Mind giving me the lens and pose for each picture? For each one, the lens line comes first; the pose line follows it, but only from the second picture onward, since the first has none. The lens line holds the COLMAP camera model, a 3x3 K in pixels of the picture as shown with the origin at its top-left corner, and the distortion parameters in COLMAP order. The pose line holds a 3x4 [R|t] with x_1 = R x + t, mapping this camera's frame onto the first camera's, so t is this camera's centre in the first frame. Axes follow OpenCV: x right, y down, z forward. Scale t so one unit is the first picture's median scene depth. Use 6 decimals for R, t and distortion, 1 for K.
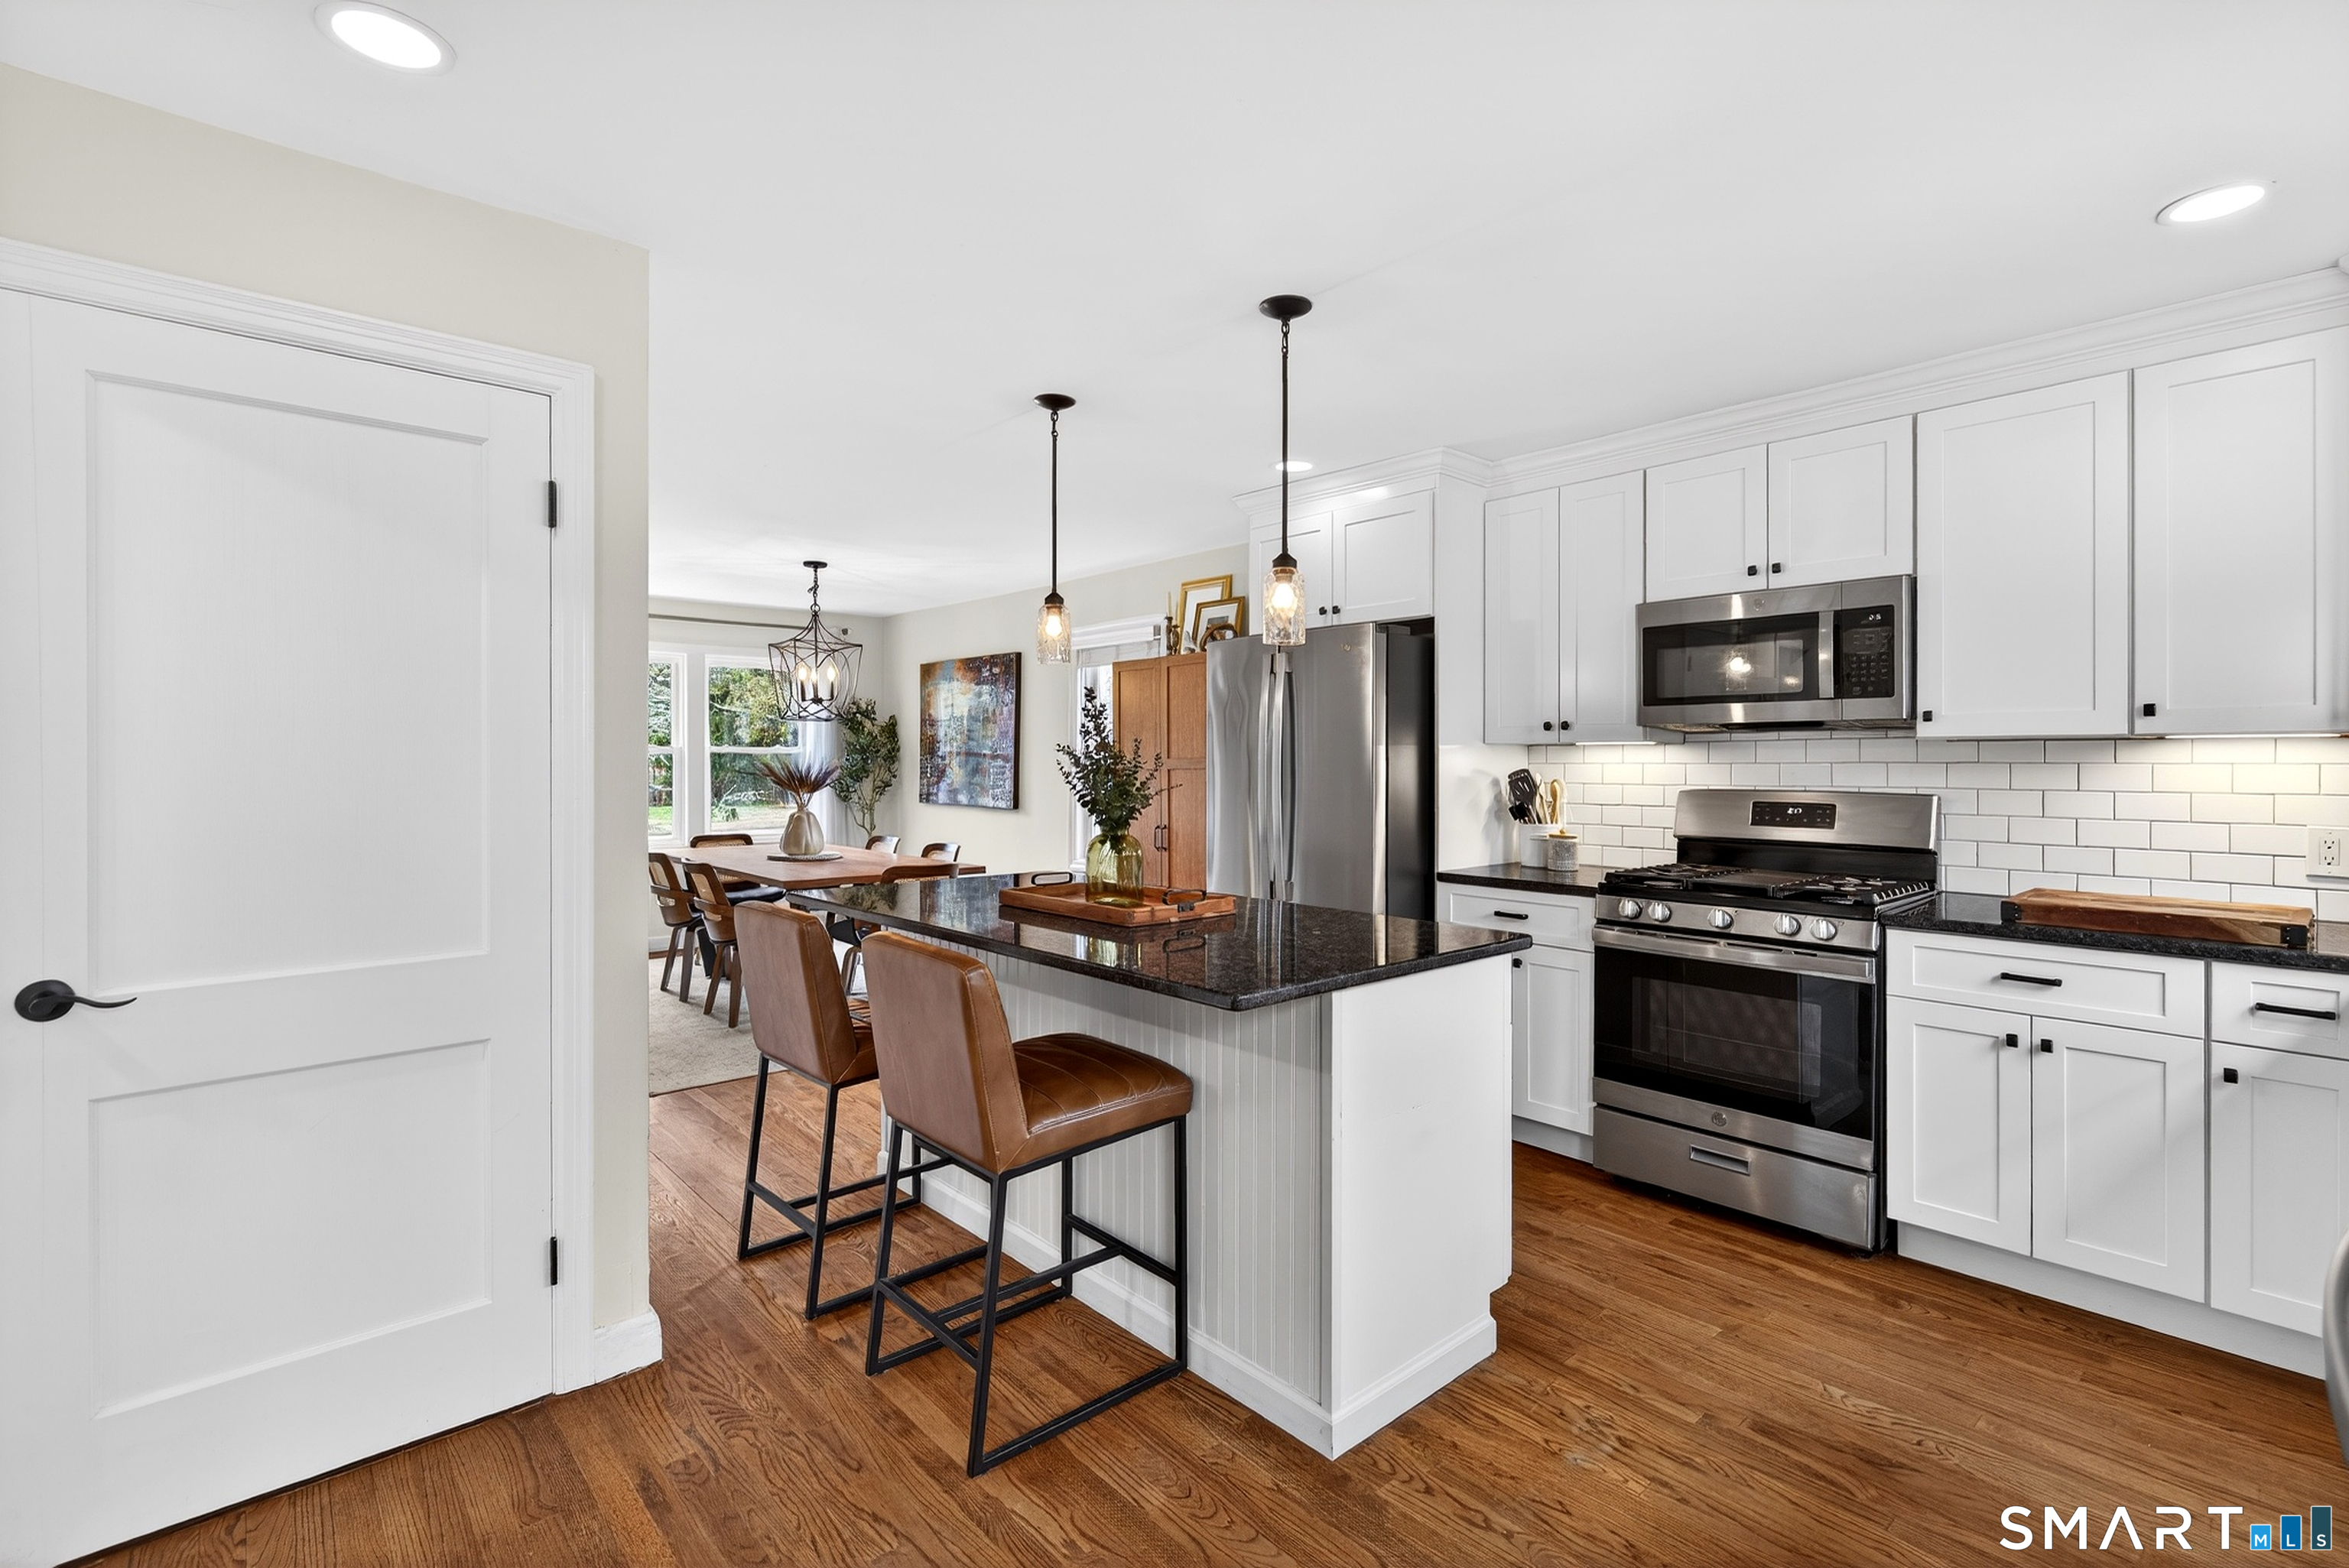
lens RADIAL K [[1086.2, 0, 1178.4], [0, 1086.2, 771.2], [0, 0, 1]] dist [-0.001476, -0.000446]
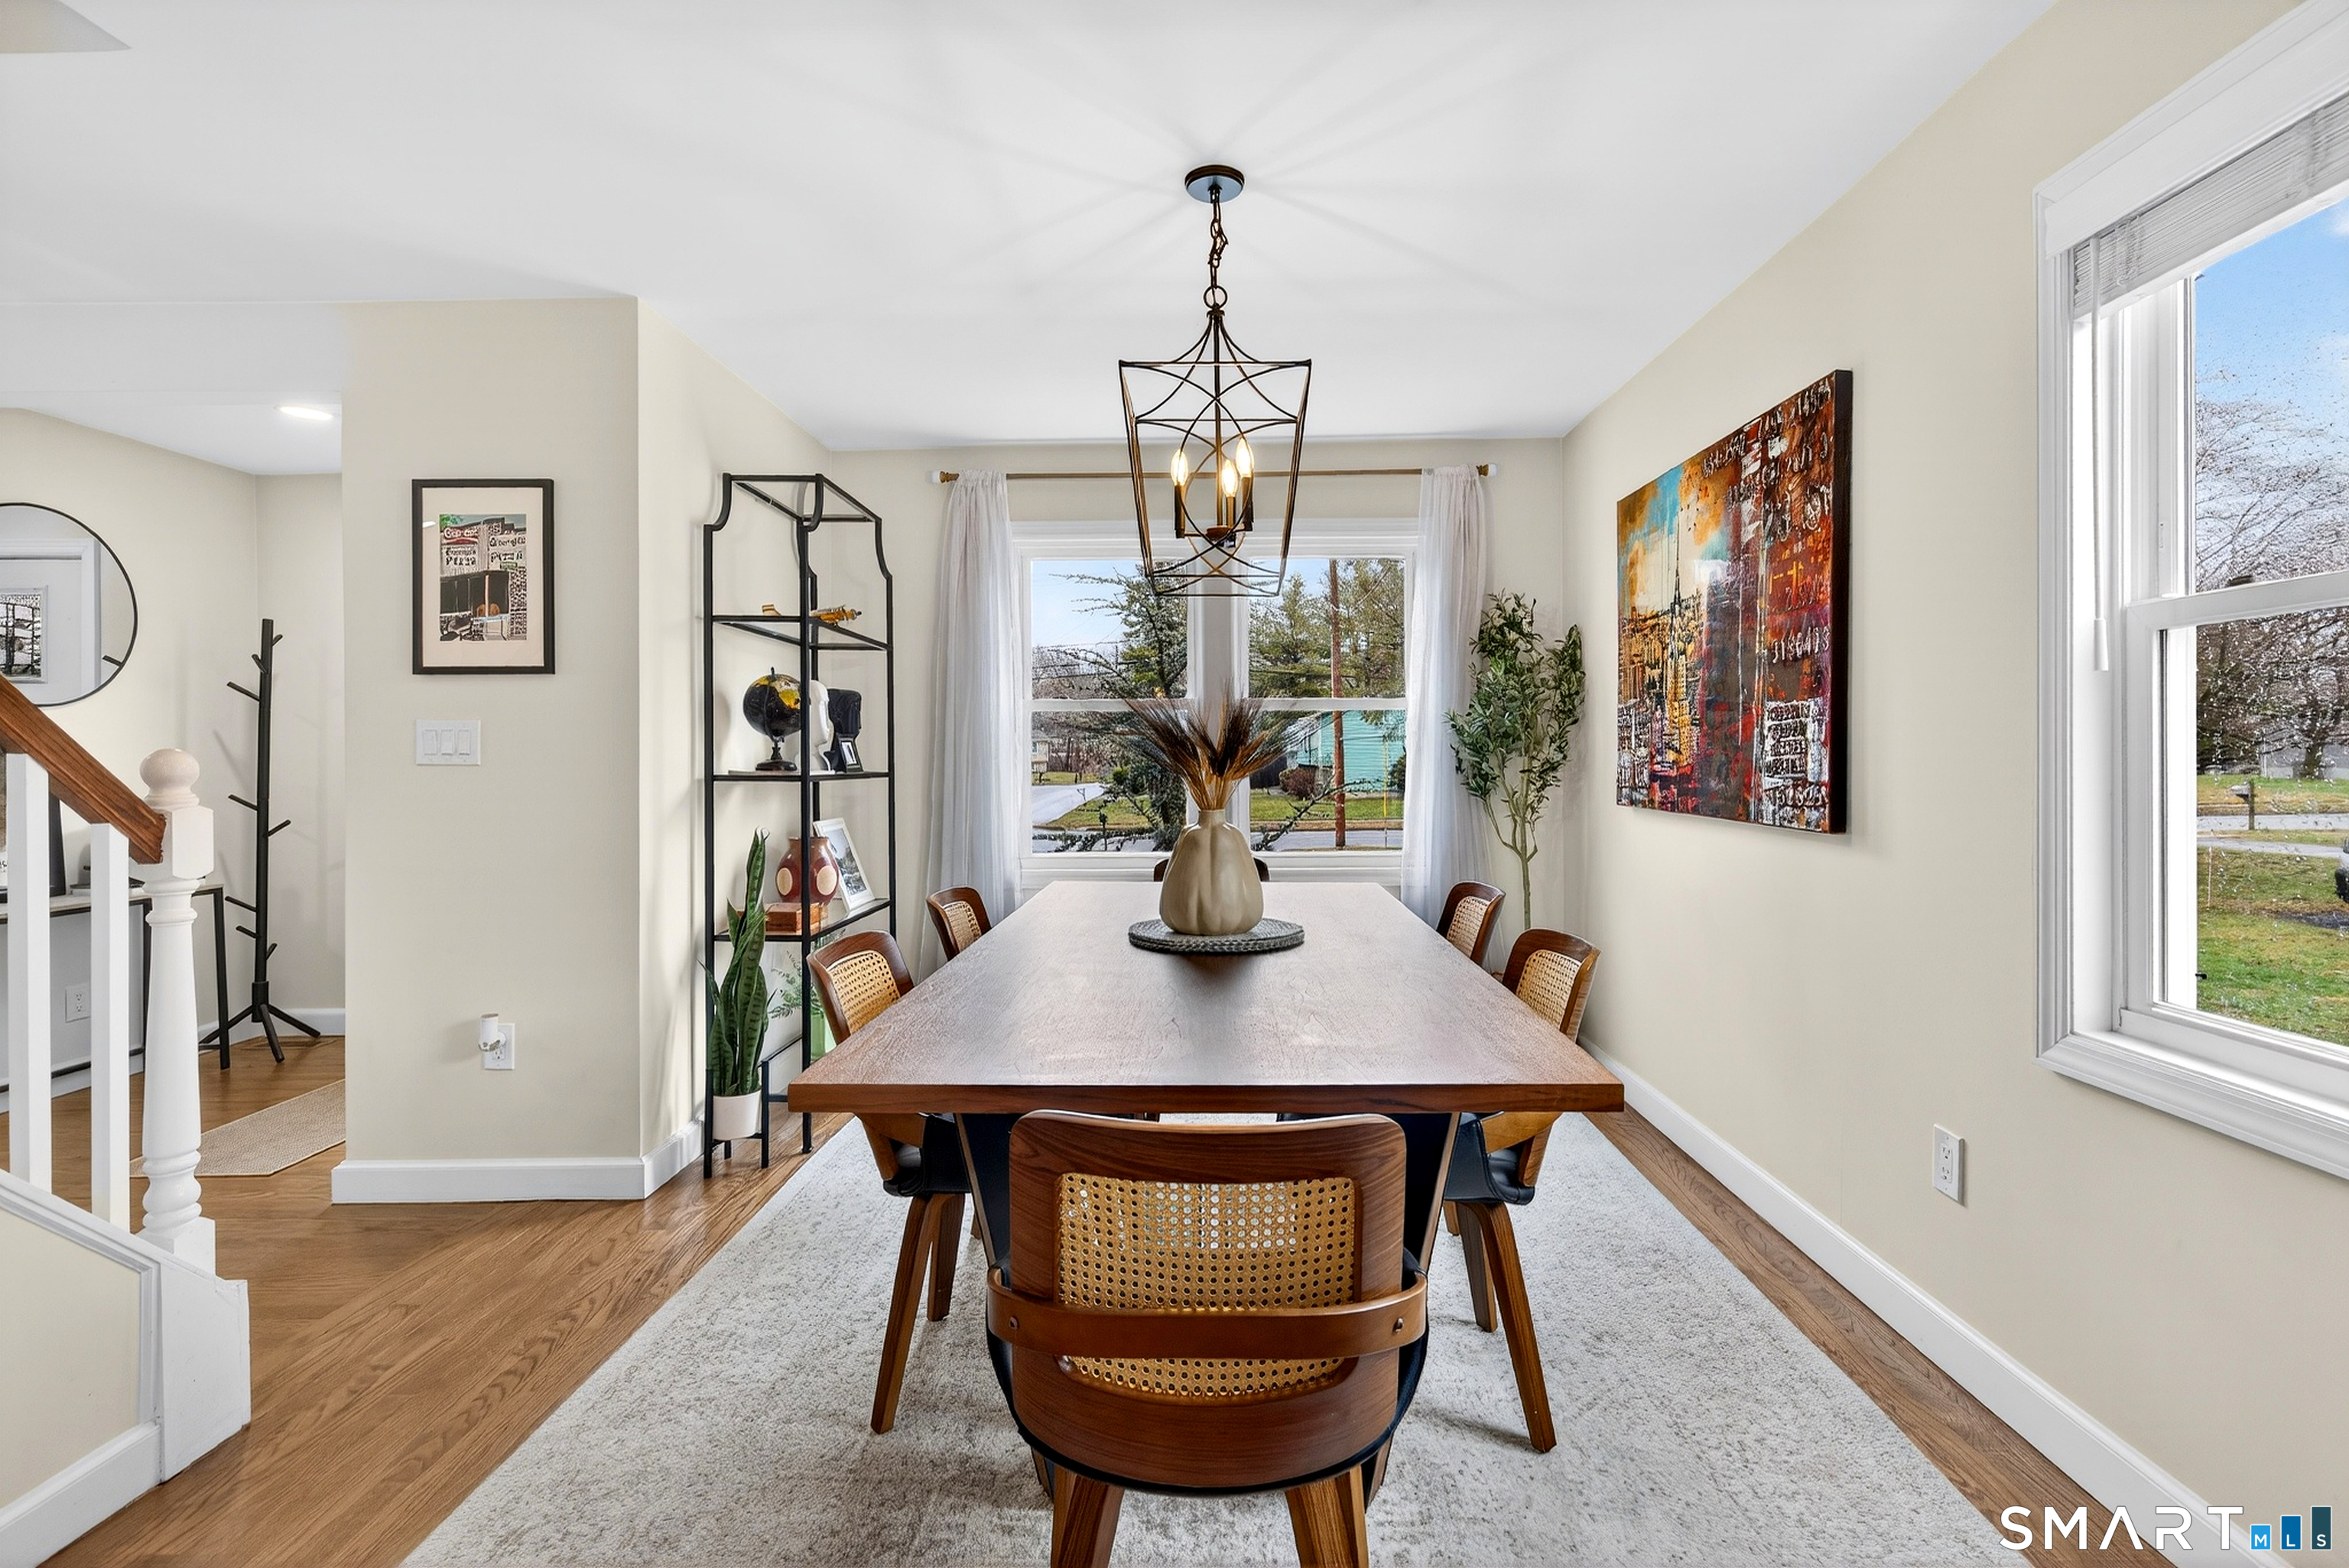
lens RADIAL K [[1086.2, 0, 1179.9], [0, 1086.2, 769.1], [0, 0, 1]] dist [-0.001476, -0.000446]
pose [[0.724064, 0.005895, -0.689707, -0.051086], [-0.006887, 0.999975, 0.001317, 0.013212], [0.689698, 0.003797, 0.724087, 0.499078]]
